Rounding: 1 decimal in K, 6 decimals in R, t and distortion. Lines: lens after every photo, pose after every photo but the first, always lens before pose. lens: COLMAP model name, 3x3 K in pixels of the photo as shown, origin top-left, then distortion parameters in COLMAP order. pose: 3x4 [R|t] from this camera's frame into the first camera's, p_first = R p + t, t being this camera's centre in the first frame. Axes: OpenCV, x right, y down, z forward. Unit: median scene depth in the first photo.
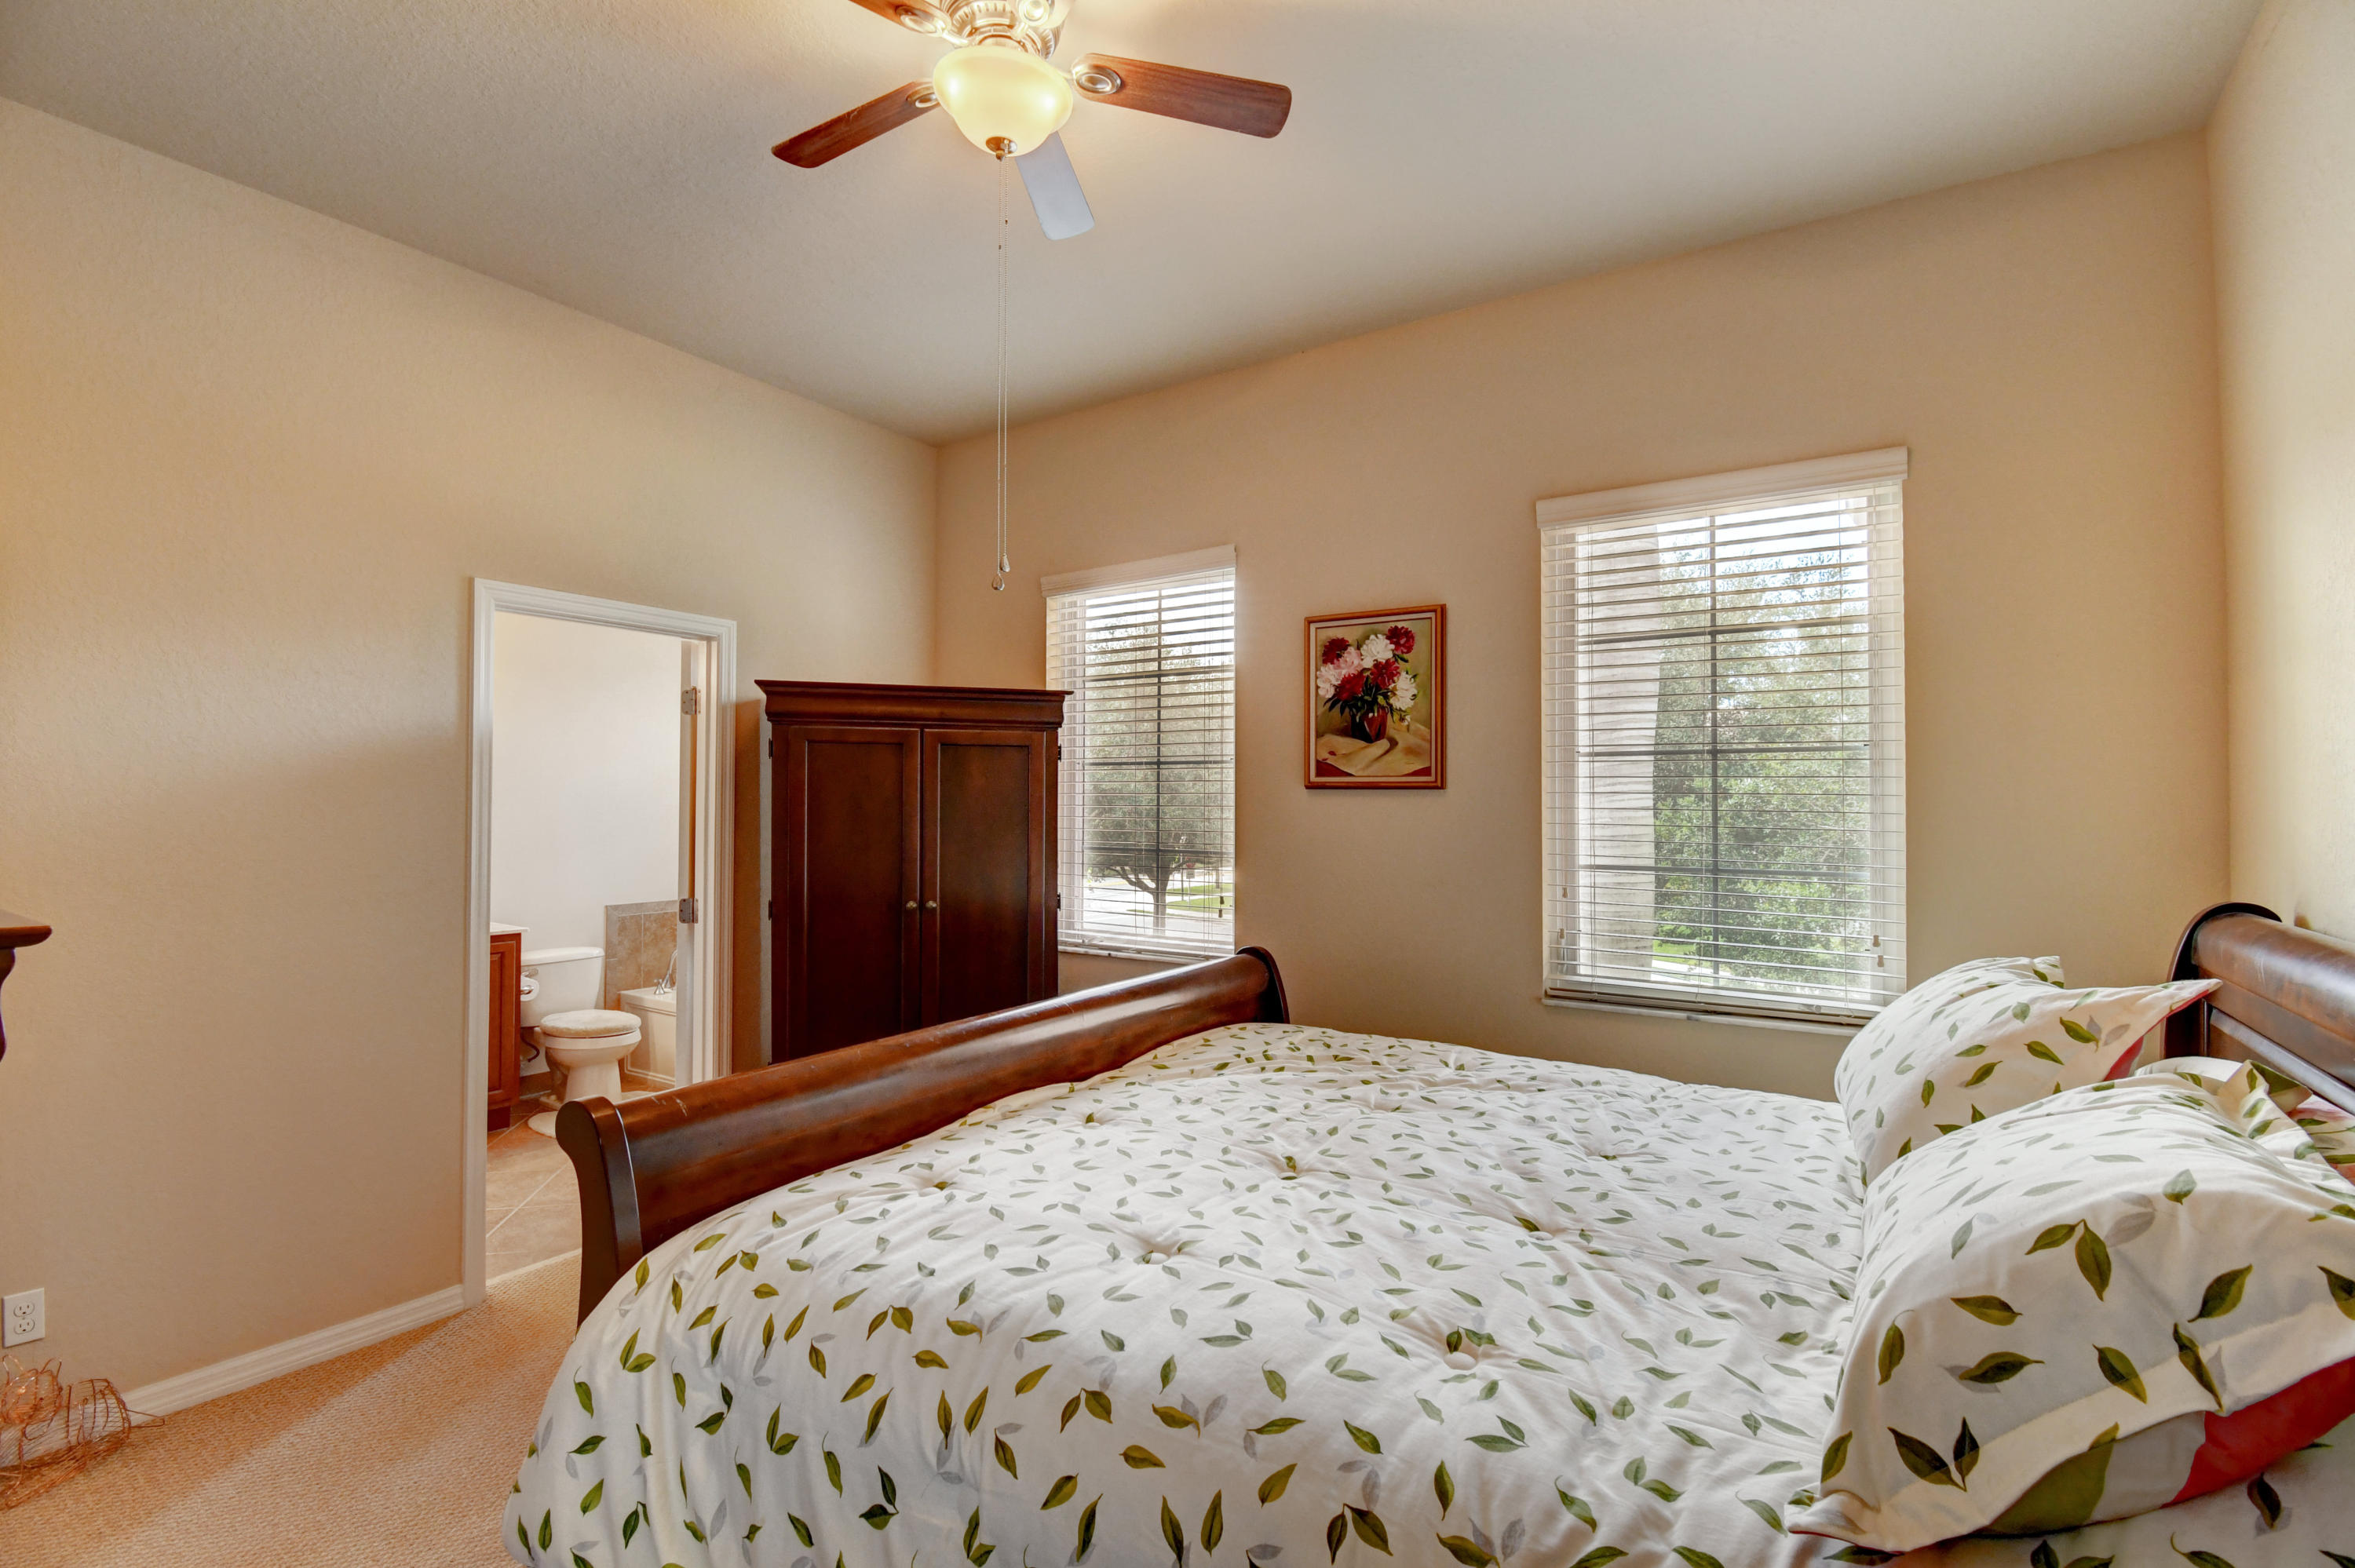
lens RADIAL K [[1045.0, 0, 1173.6], [0, 1045.0, 787.9], [0, 0, 1]] dist [0.020138, -0.026189]
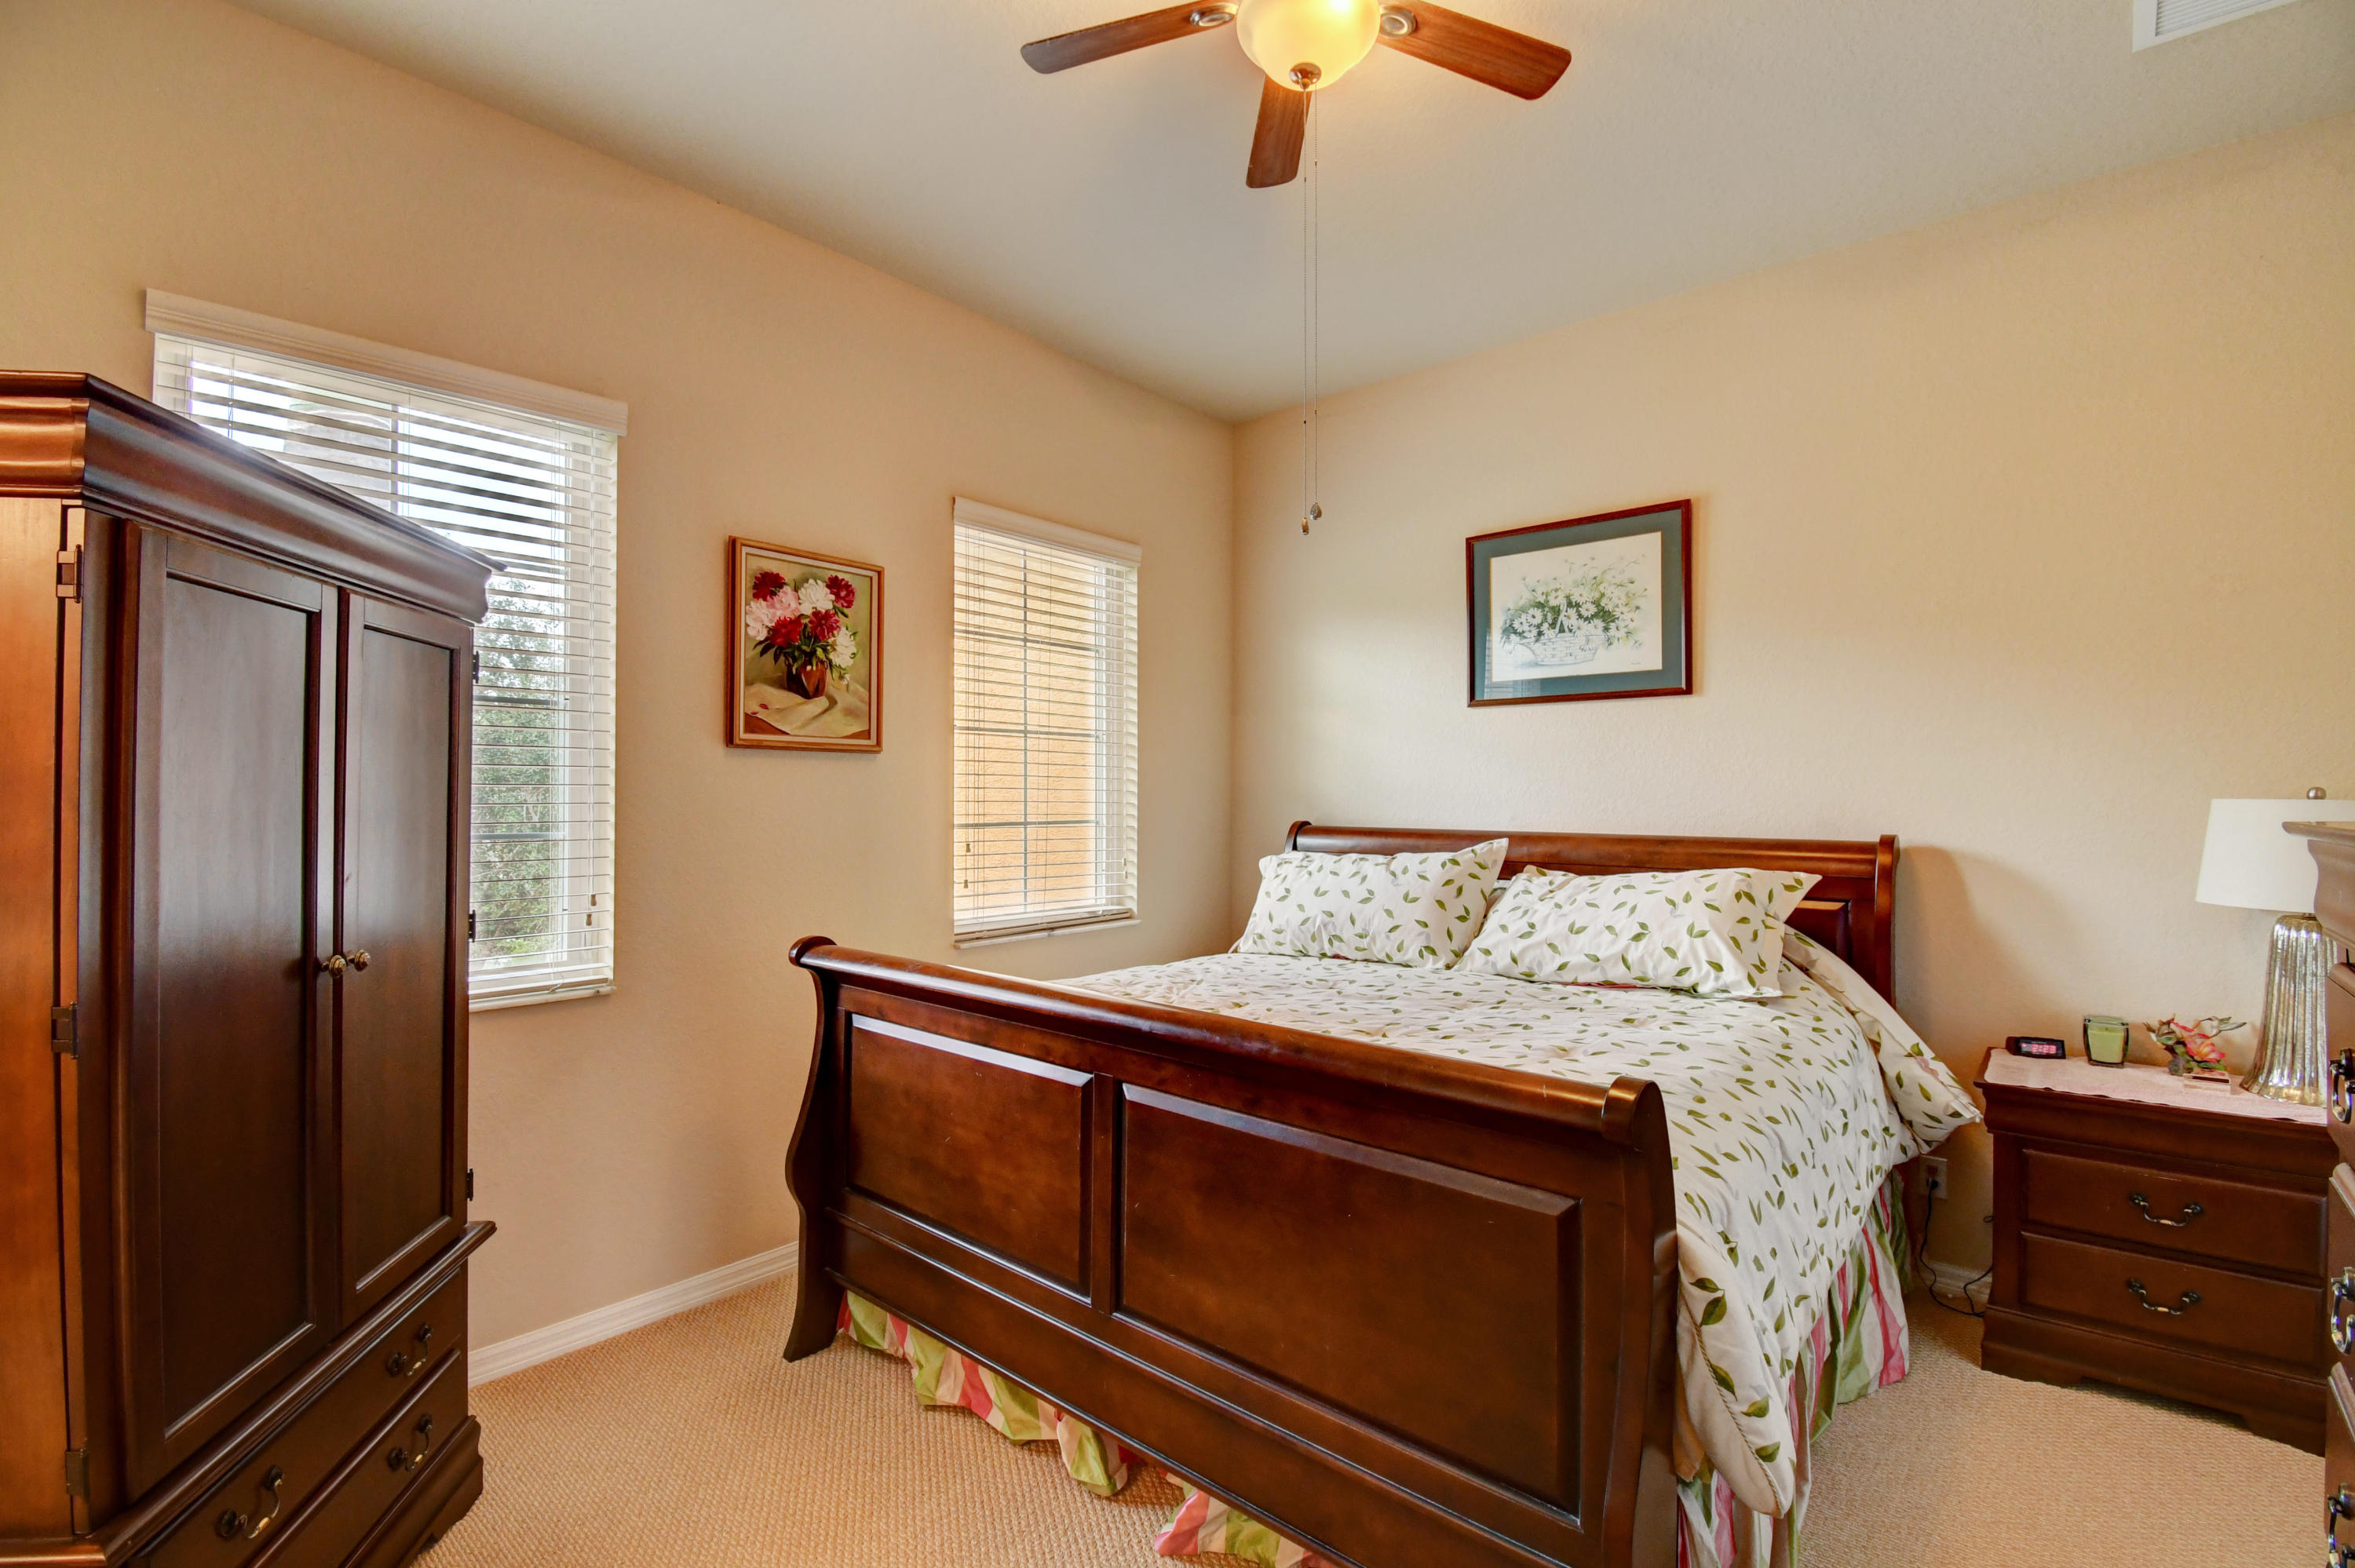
lens RADIAL K [[1045.0, 0, 1173.6], [0, 1045.0, 787.9], [0, 0, 1]] dist [0.020138, -0.026189]
pose [[0.111227, -0.002703, 0.993791, -0.672313], [-0.020500, 0.999777, 0.005014, 0.022312], [-0.993584, -0.020931, 0.111147, 0.590543]]
